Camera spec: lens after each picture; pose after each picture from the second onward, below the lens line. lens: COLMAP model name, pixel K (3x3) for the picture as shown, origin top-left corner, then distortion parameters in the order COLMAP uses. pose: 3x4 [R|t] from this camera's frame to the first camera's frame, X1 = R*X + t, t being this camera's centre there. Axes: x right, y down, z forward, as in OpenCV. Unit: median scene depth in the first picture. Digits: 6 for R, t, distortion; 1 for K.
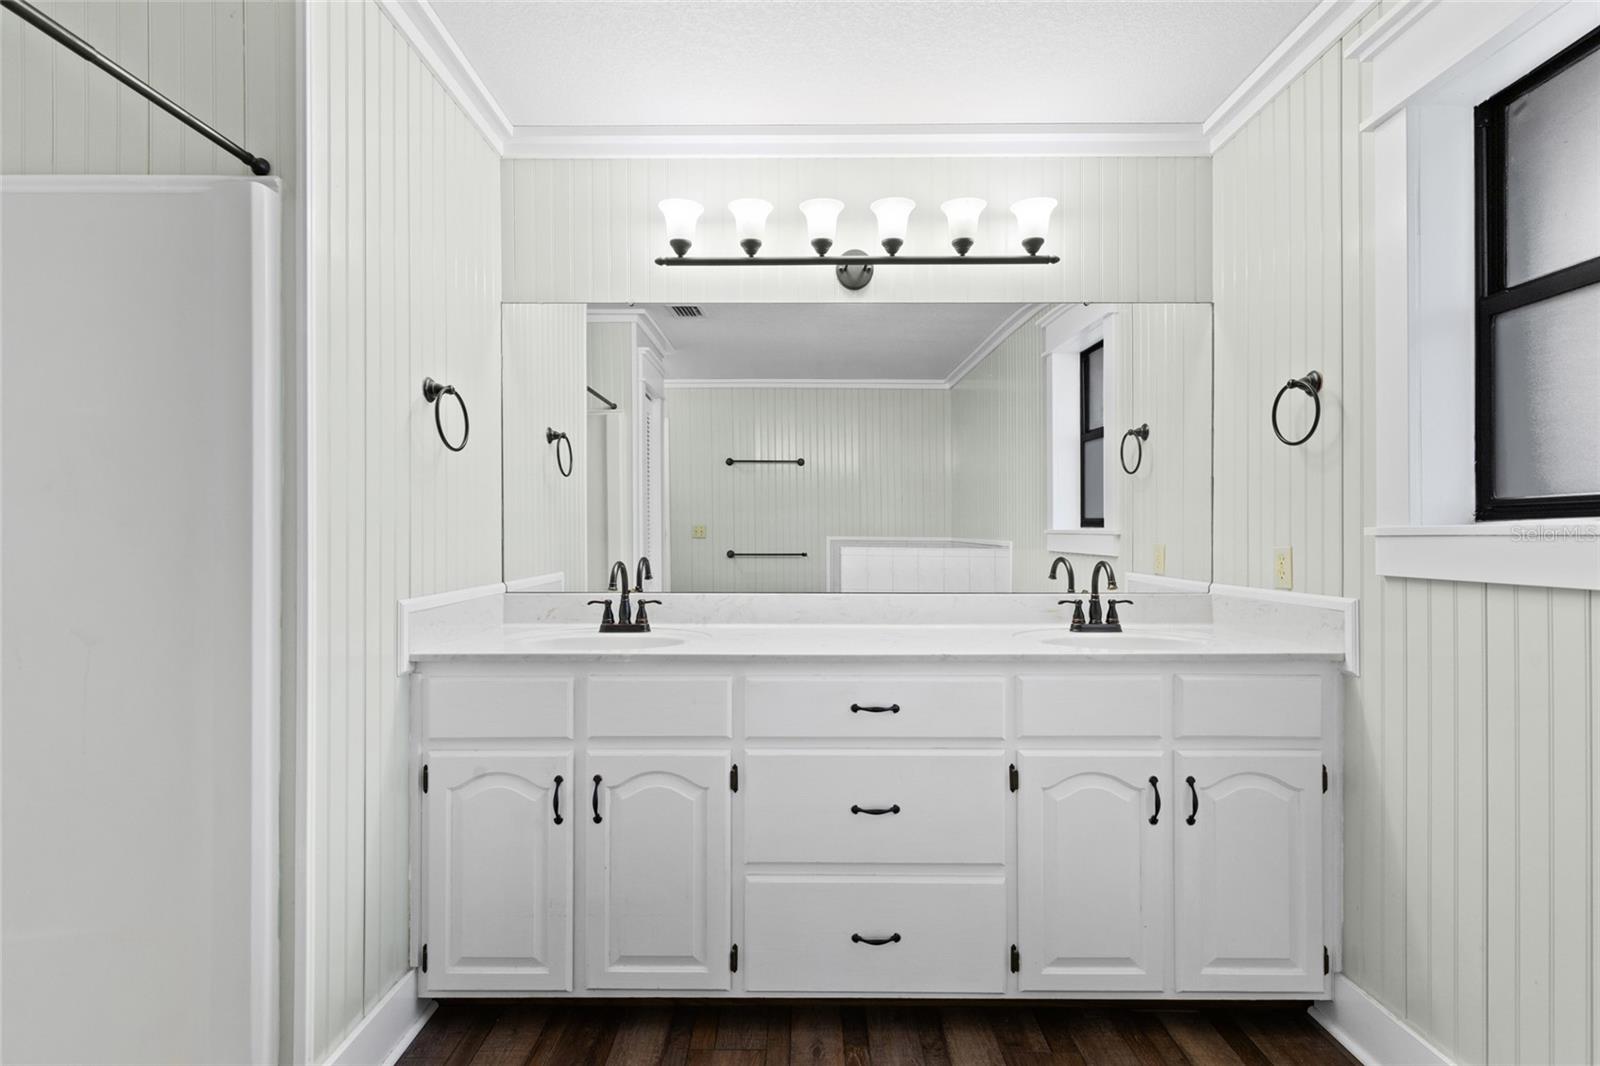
lens RADIAL K [[723.9, 0, 794.0], [0, 723.9, 536.2], [0, 0, 1]] dist [0.002710, -0.000159]
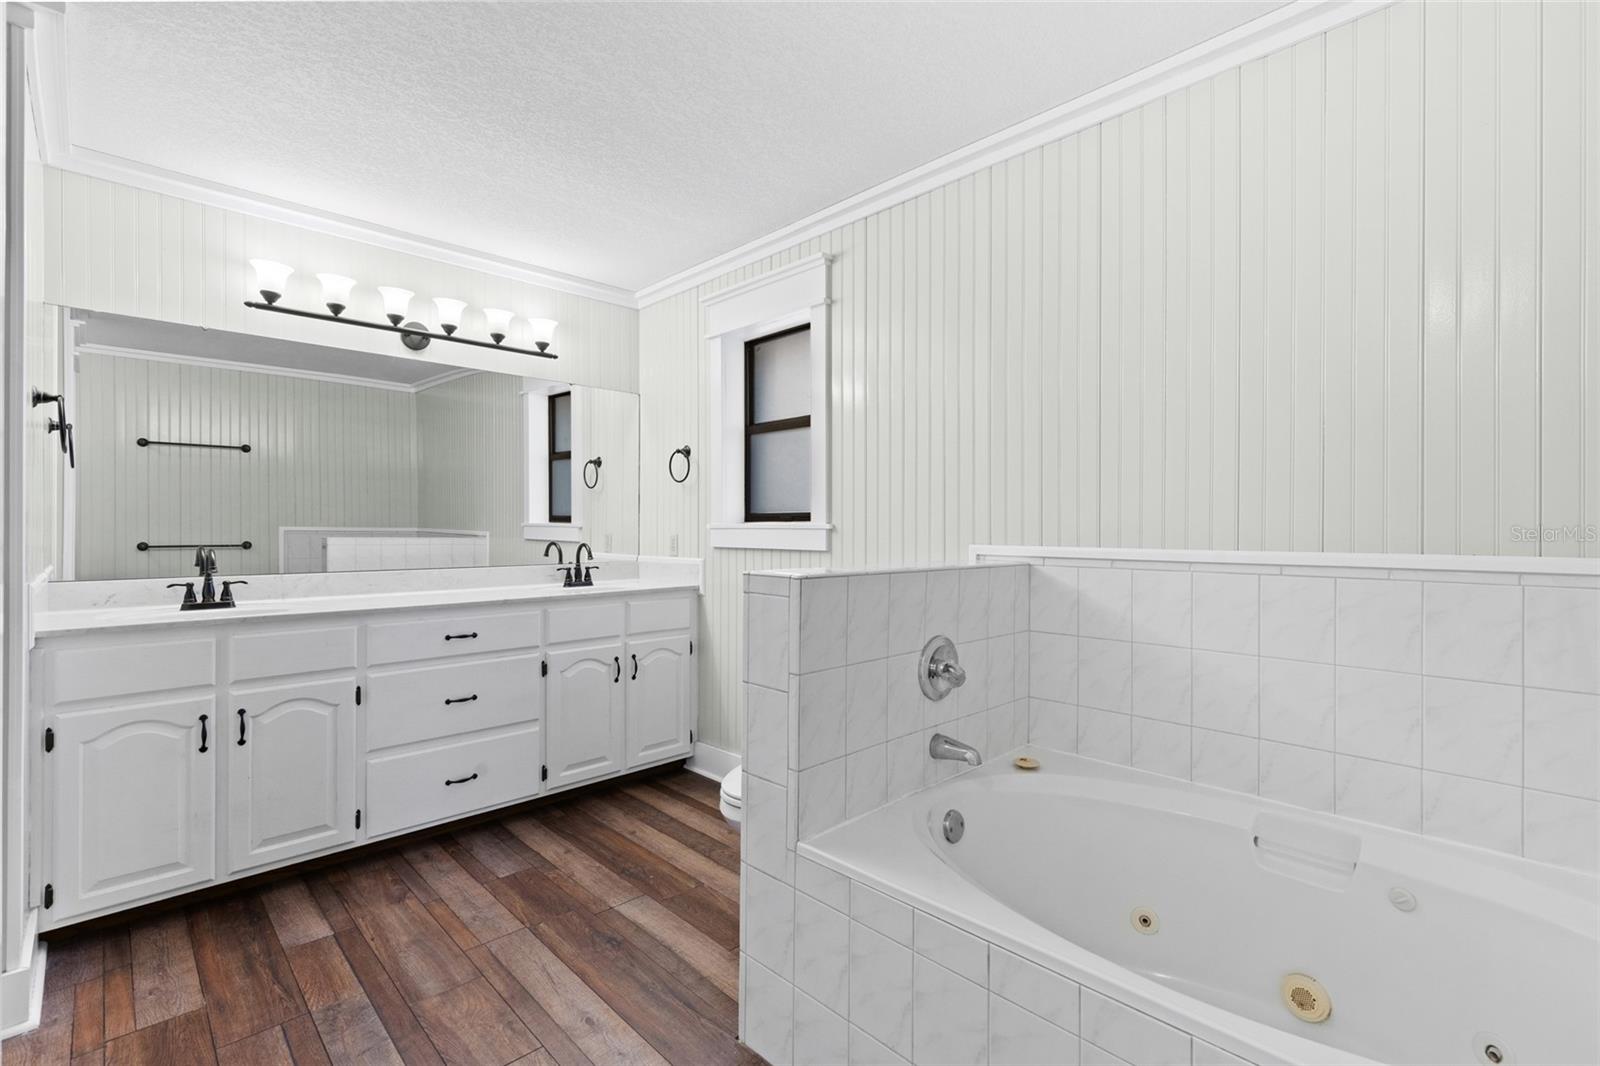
lens RADIAL K [[723.6, 0, 800.0], [0, 723.6, 533.0], [0, 0, 1]] dist [0.009193, -0.000210]
pose [[0.712462, -0.003656, 0.701701, -0.464183], [-0.003417, 0.999956, 0.008680, -0.006863], [-0.701702, -0.008582, 0.712419, -0.644731]]
